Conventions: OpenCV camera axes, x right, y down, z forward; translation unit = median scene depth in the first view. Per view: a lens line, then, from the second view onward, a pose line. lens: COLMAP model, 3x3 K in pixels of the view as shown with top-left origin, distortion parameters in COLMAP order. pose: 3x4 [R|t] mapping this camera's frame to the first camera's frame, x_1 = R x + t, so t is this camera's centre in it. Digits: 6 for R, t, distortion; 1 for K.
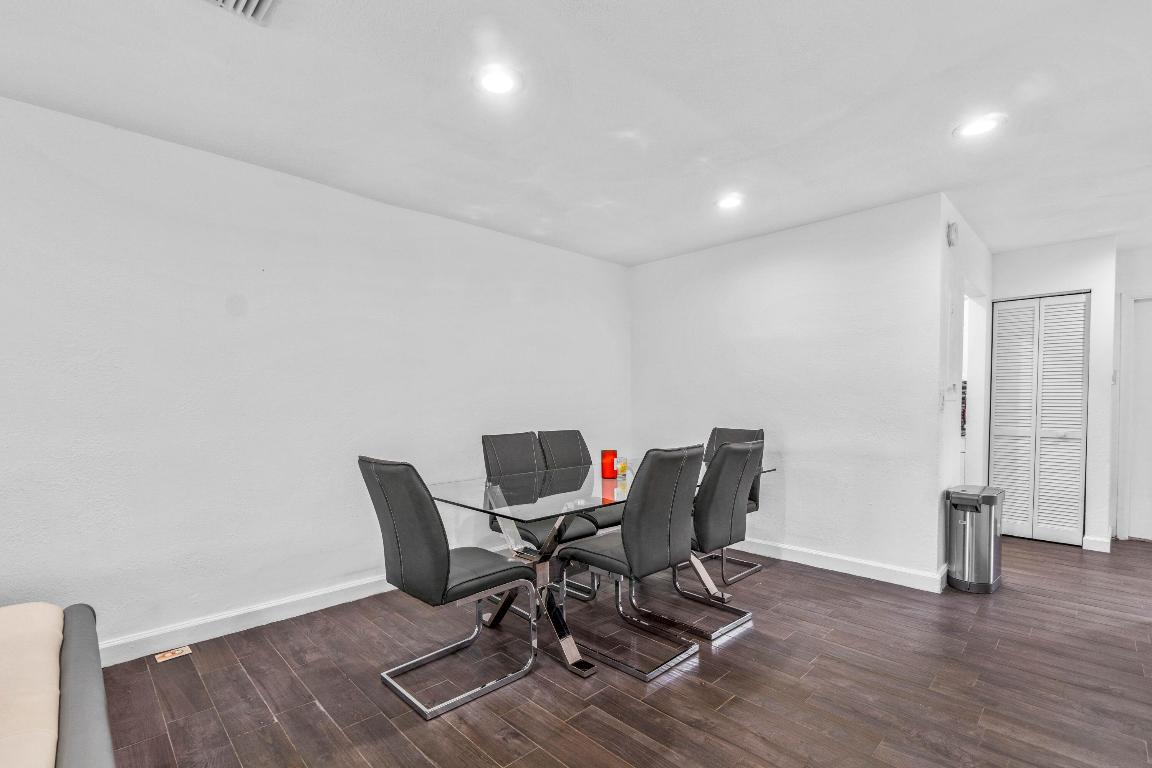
lens RADIAL K [[517.6, 0, 570.4], [0, 517.6, 423.2], [0, 0, 1]] dist [-0.000116, -0.000021]
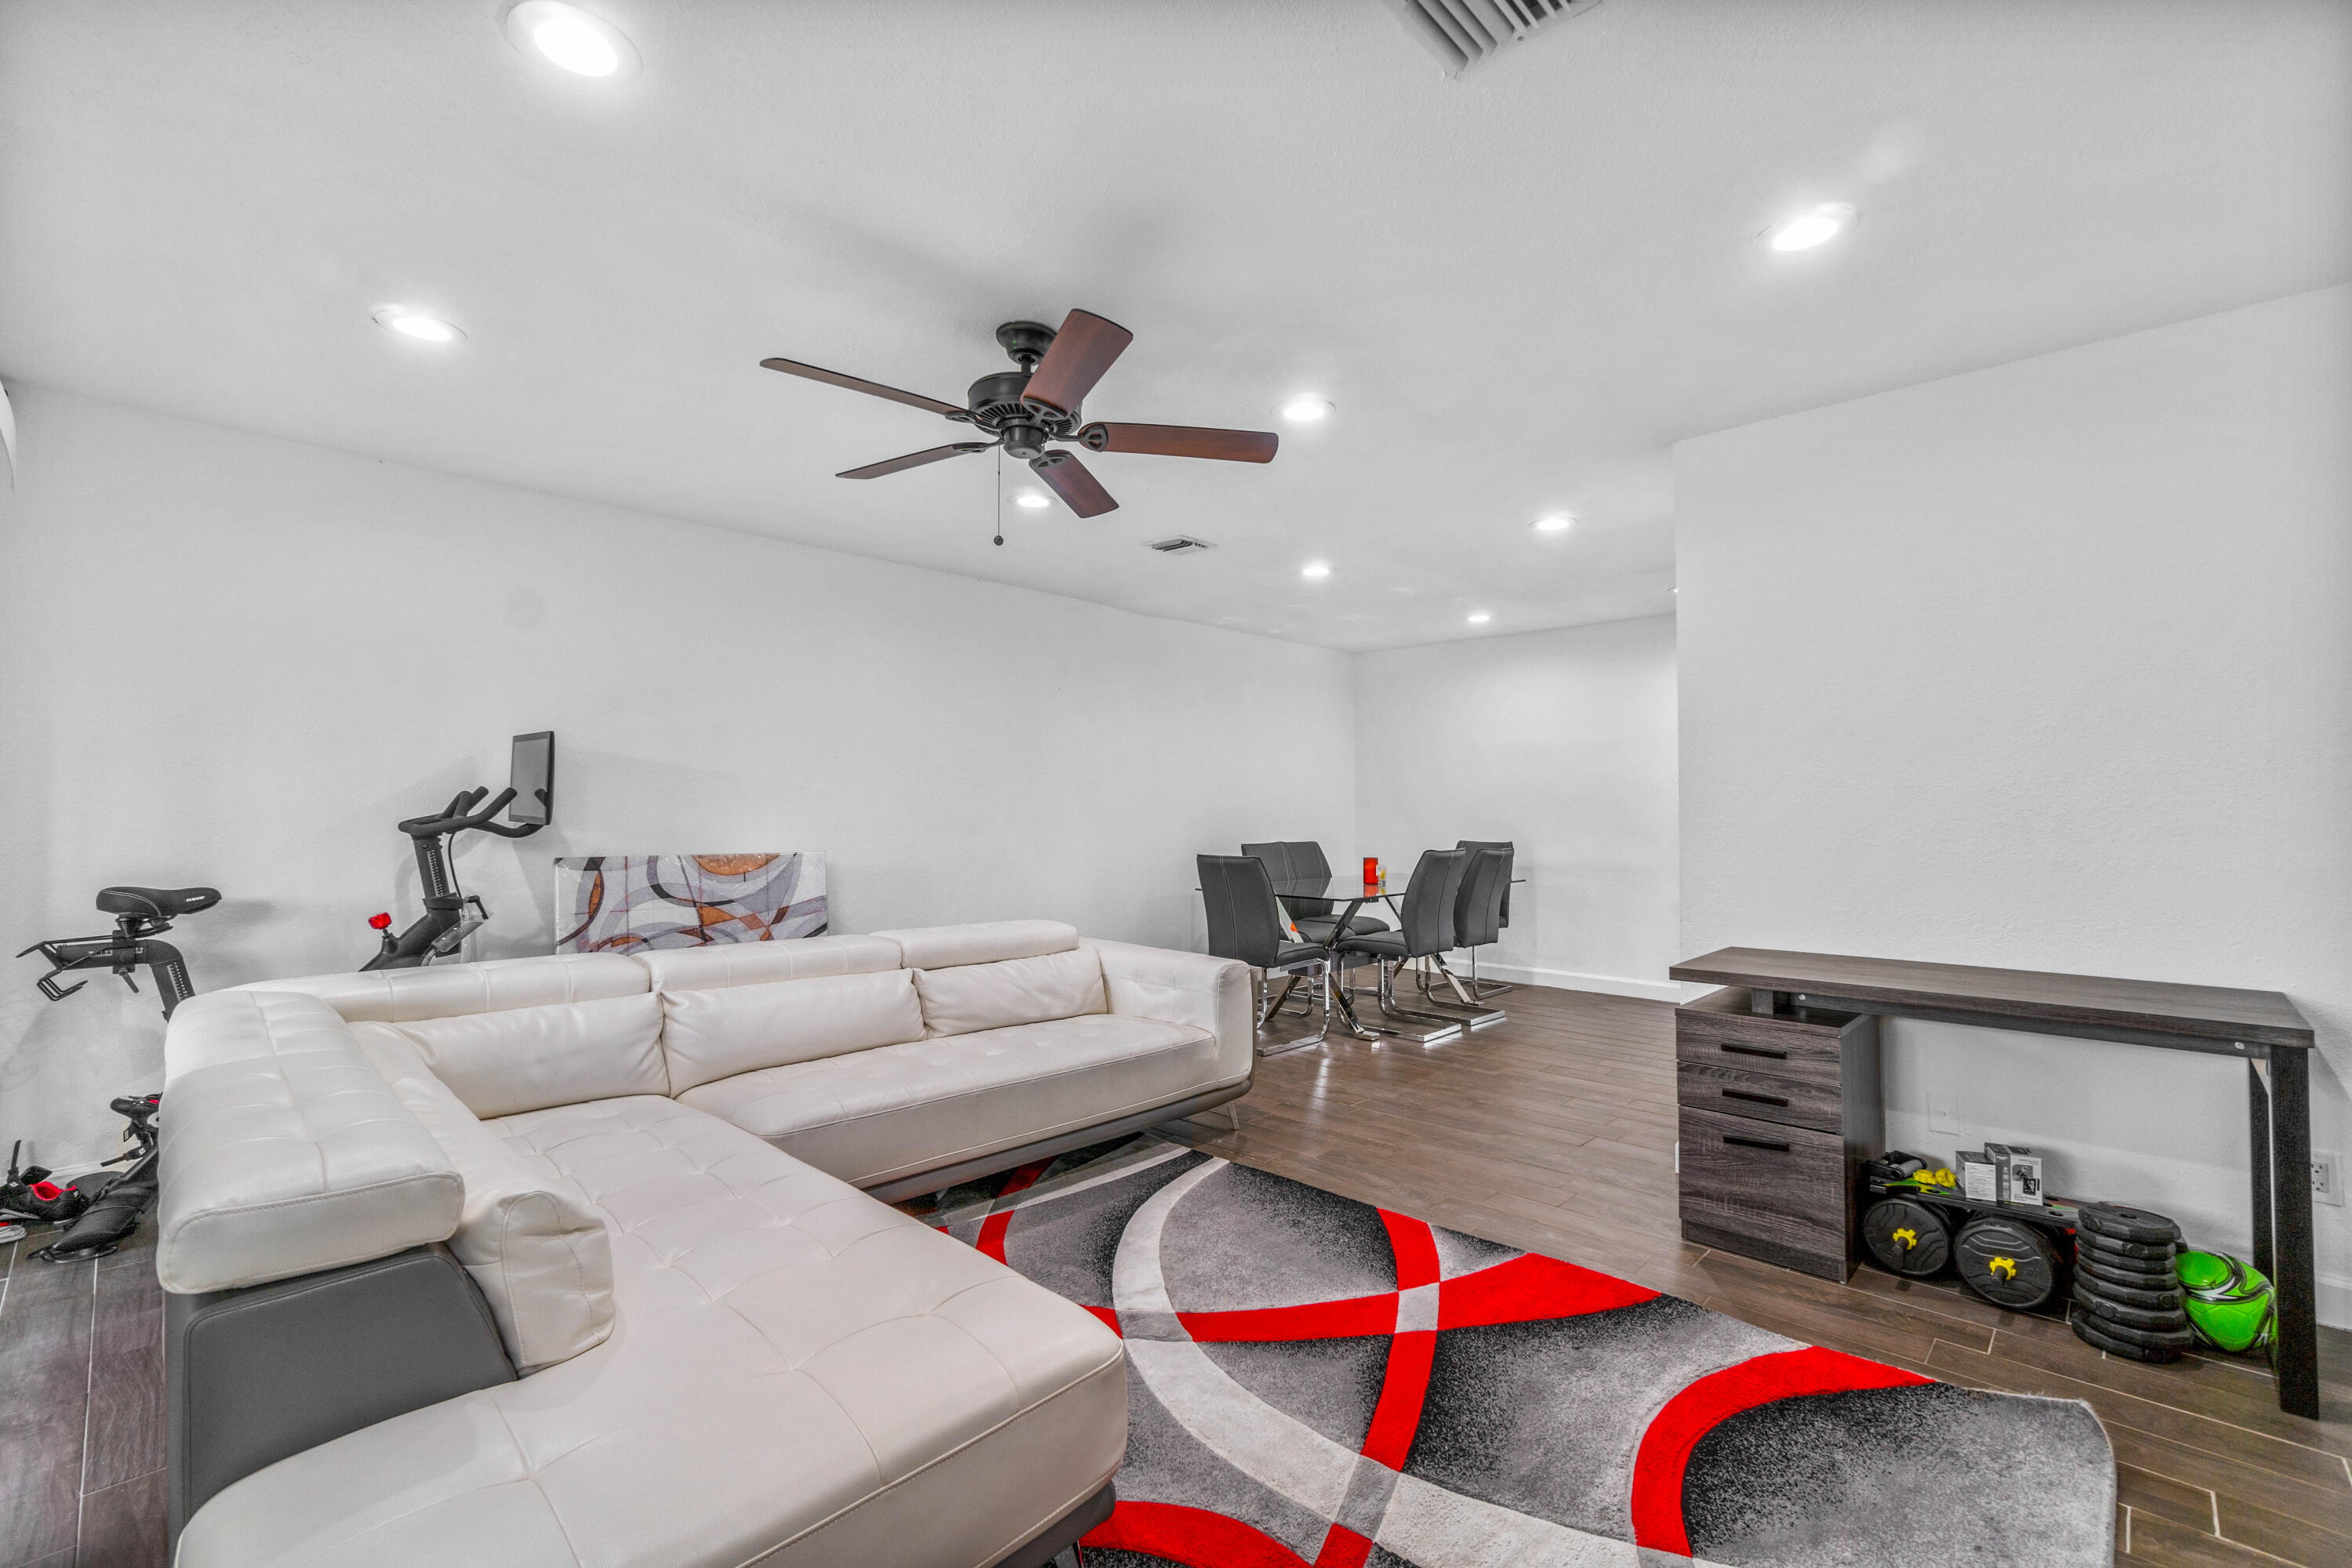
lens RADIAL K [[1012.4, 0, 1176.0], [0, 1012.4, 784.0], [0, 0, 1]] dist [0.001087, 0.000235]
pose [[0.999118, 0.006847, 0.041419, -0.370300], [-0.004168, 0.997914, -0.064419, 0.033000], [-0.041774, 0.064190, 0.997063, -0.960344]]
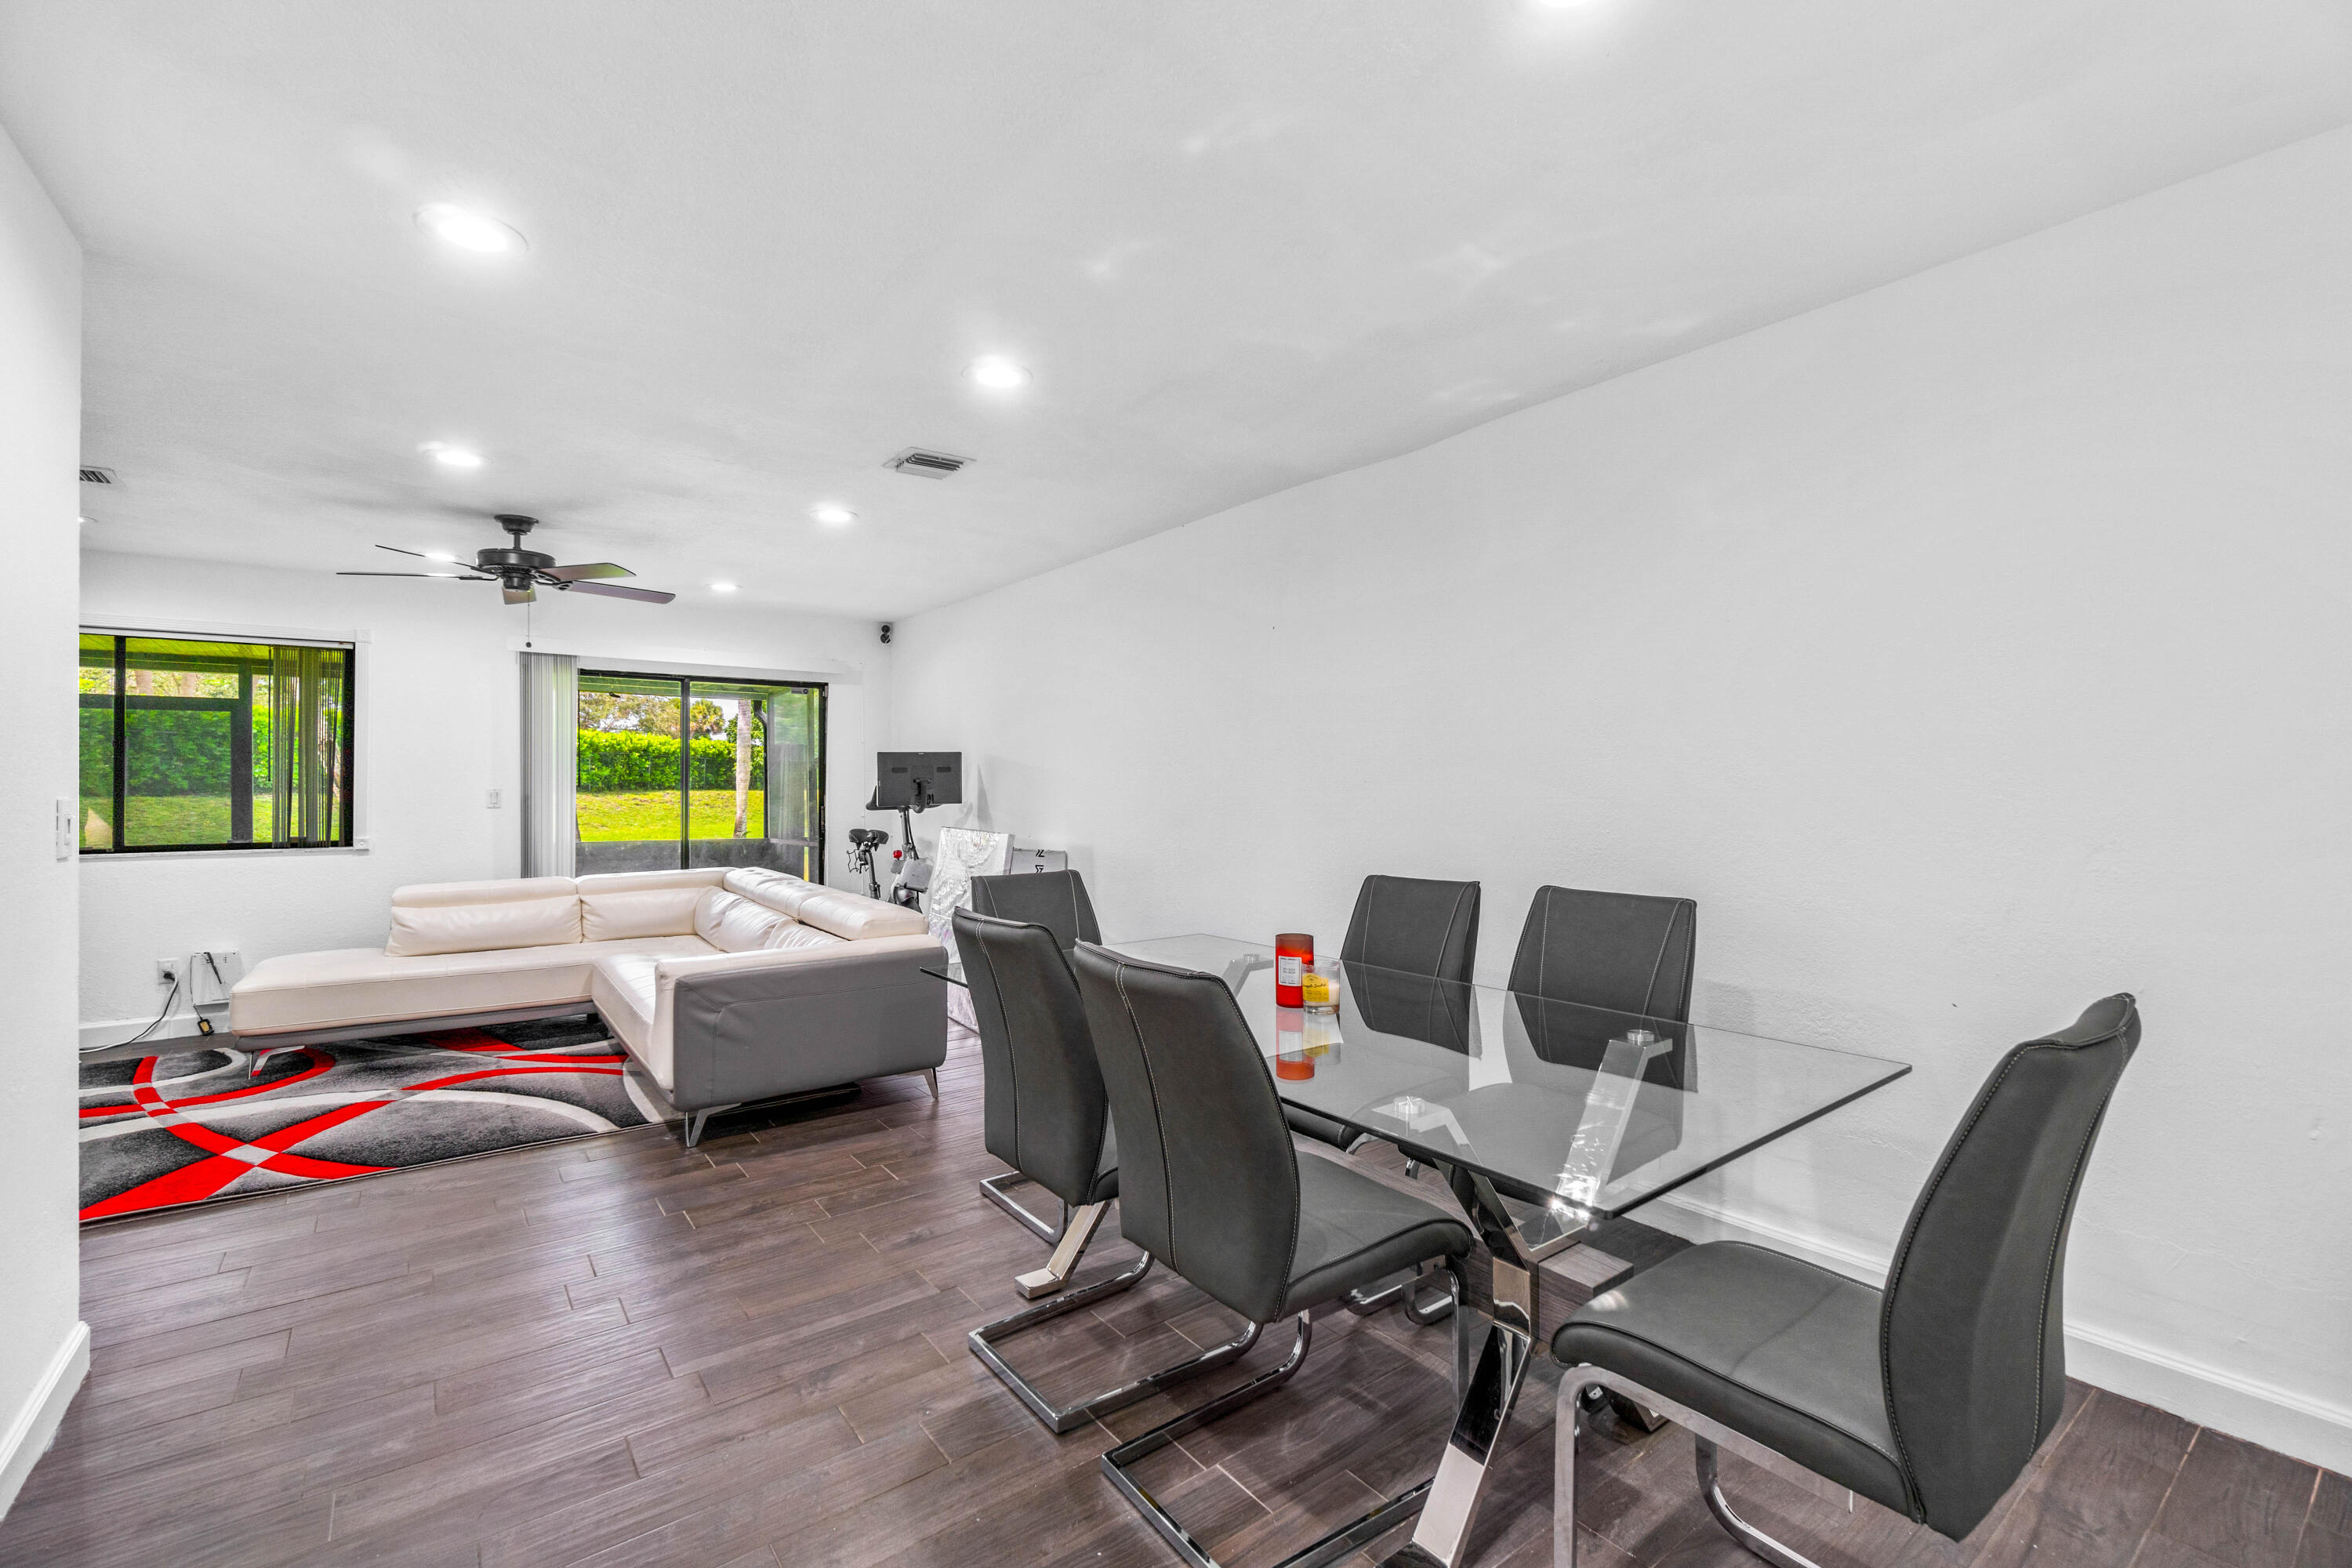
lens RADIAL K [[1019.1, 0, 1176.0], [0, 1019.1, 784.0], [0, 0, 1]] dist [-0.003597, -0.000404]
pose [[-0.125182, 0.003153, -0.992129, 0.782233], [-0.035474, 0.999341, 0.007652, -0.060730], [0.991499, 0.036153, -0.124988, 0.894612]]
